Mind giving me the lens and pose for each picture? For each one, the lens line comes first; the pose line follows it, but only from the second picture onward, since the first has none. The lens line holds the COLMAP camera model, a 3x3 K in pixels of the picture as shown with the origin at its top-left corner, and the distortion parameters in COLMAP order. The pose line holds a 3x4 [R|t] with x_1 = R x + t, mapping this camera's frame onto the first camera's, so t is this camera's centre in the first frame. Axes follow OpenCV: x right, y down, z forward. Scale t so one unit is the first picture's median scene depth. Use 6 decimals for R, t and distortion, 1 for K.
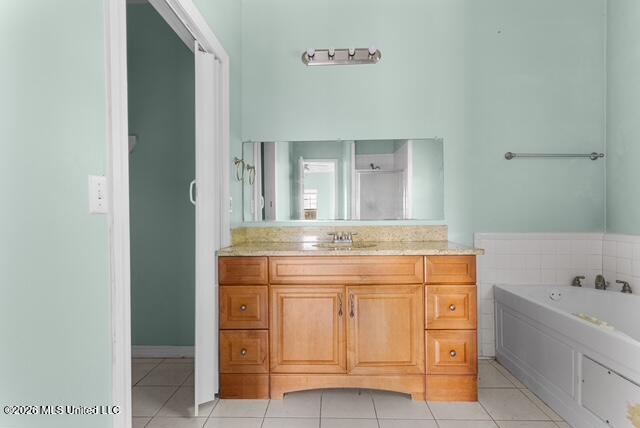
lens RADIAL K [[307.4, 0, 320.8], [0, 307.4, 214.2], [0, 0, 1]] dist [0.002464, 0.000524]
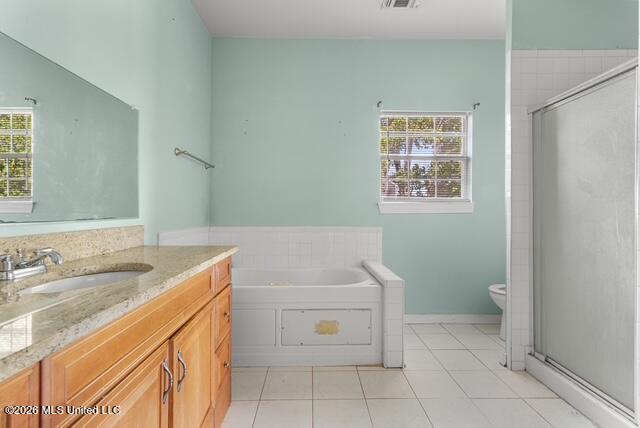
lens RADIAL K [[307.4, 0, 318.8], [0, 307.4, 212.0], [0, 0, 1]] dist [0.002464, 0.000524]
pose [[-0.061526, 0.002322, 0.998103, -0.383097], [0.002957, 0.999993, -0.002144, 0.005759], [-0.998101, 0.002820, -0.061532, 0.610108]]
